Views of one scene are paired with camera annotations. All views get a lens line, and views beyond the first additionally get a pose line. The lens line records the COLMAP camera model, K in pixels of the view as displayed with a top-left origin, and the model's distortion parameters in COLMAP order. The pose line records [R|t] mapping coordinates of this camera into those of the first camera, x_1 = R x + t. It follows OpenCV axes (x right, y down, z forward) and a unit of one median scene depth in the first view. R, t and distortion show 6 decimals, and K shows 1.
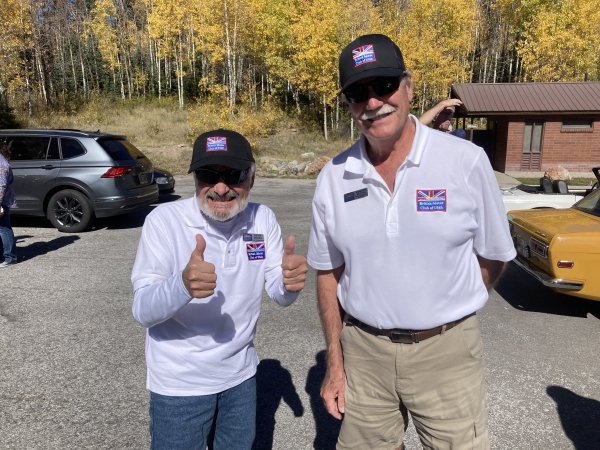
lens RADIAL K [[496.8, 0, 301.5], [0, 496.8, 224.2], [0, 0, 1]] dist [0.056725, -0.056673]
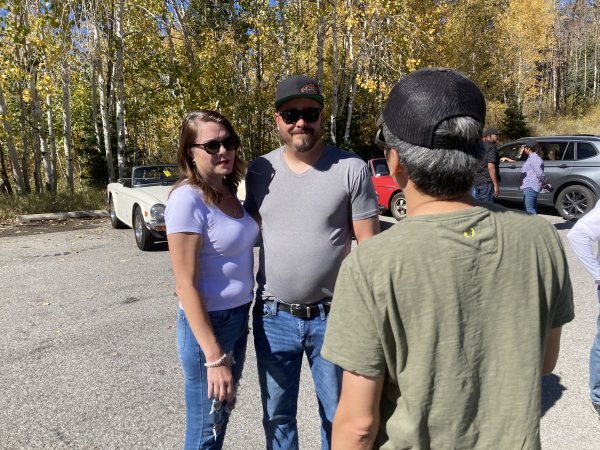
lens RADIAL K [[496.8, 0, 299.7], [0, 496.8, 224.6], [0, 0, 1]] dist [0.056725, -0.056673]
pose [[0.614373, 0.109604, -0.781366, 0.026579], [-0.113758, 0.992263, 0.049742, 0.013730], [0.780772, 0.058326, 0.622087, -0.089403]]
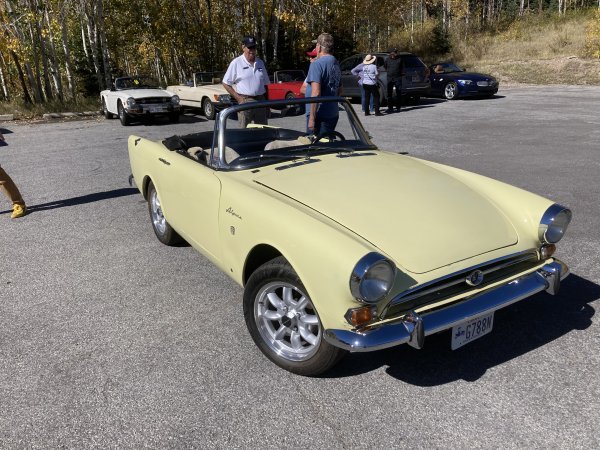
lens RADIAL K [[496.8, 0, 302.0], [0, 496.8, 223.9], [0, 0, 1]] dist [0.056725, -0.056673]
pose [[0.629442, 0.206210, -0.749187, 0.289543], [-0.088354, 0.976885, 0.194651, 0.037567], [0.772008, -0.056328, 0.633112, -0.177677]]
